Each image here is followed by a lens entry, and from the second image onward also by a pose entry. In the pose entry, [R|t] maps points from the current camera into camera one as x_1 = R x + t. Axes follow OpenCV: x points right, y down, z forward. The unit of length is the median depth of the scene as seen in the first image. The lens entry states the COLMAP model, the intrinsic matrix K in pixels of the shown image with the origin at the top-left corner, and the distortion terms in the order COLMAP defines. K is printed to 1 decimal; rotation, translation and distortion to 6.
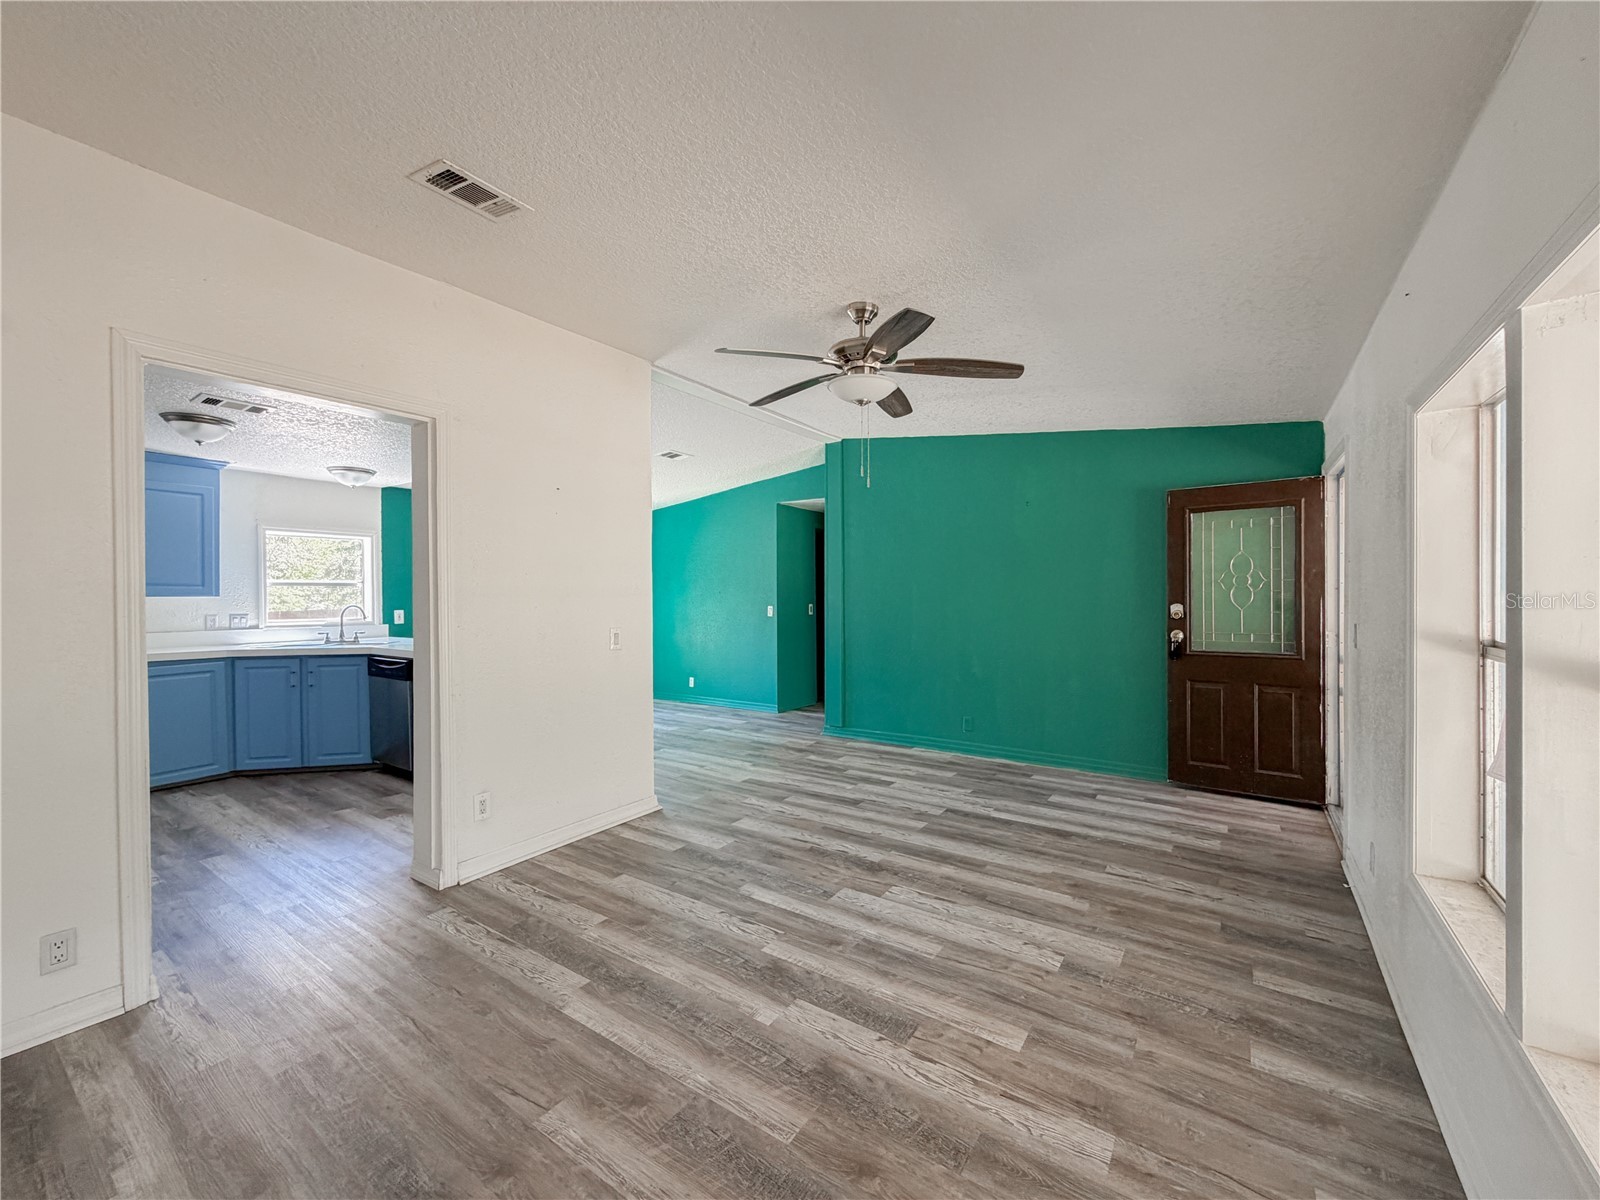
lens RADIAL K [[649.4, 0, 825.6], [0, 649.4, 595.9], [0, 0, 1]] dist [0.004447, -0.000541]
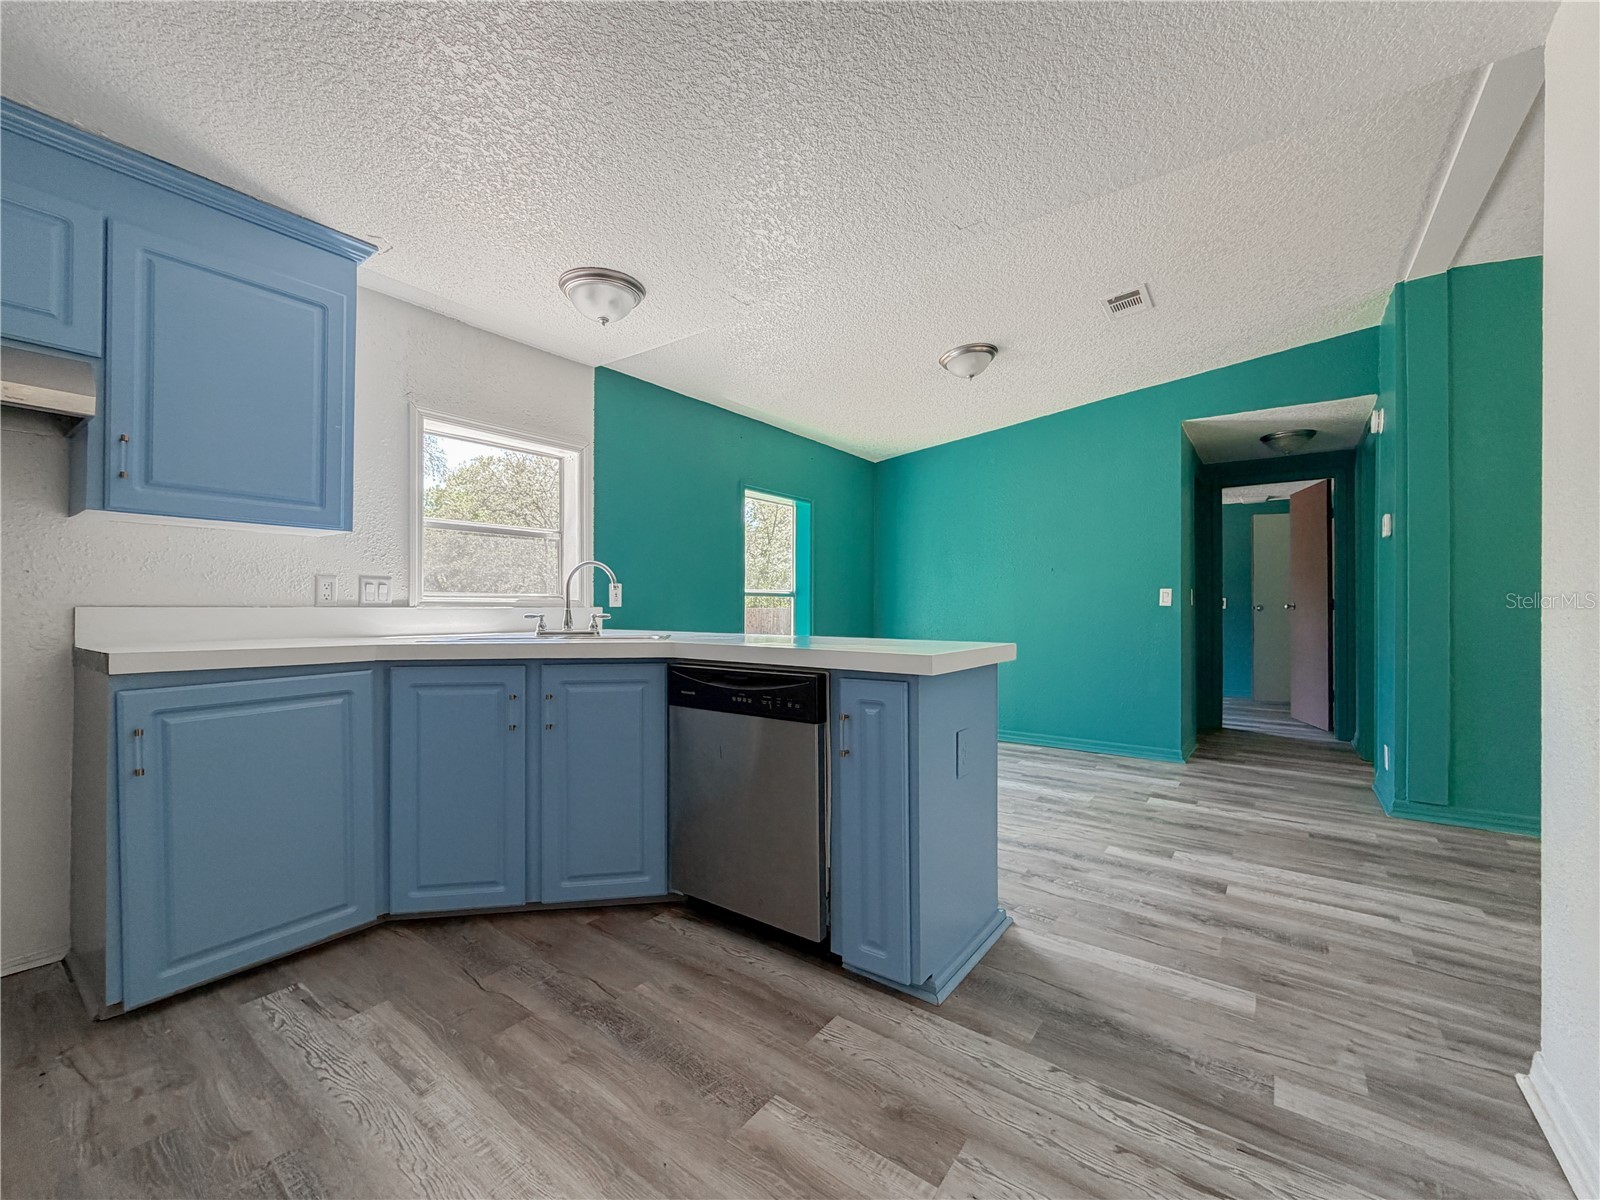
lens RADIAL K [[649.4, 0, 809.8], [0, 649.4, 603.3], [0, 0, 1]] dist [0.004447, -0.000541]
pose [[0.999347, 0.008032, -0.035221, -0.773752], [-0.008330, 0.999931, -0.008329, 0.070968], [0.035152, 0.008617, 0.999345, 0.720896]]
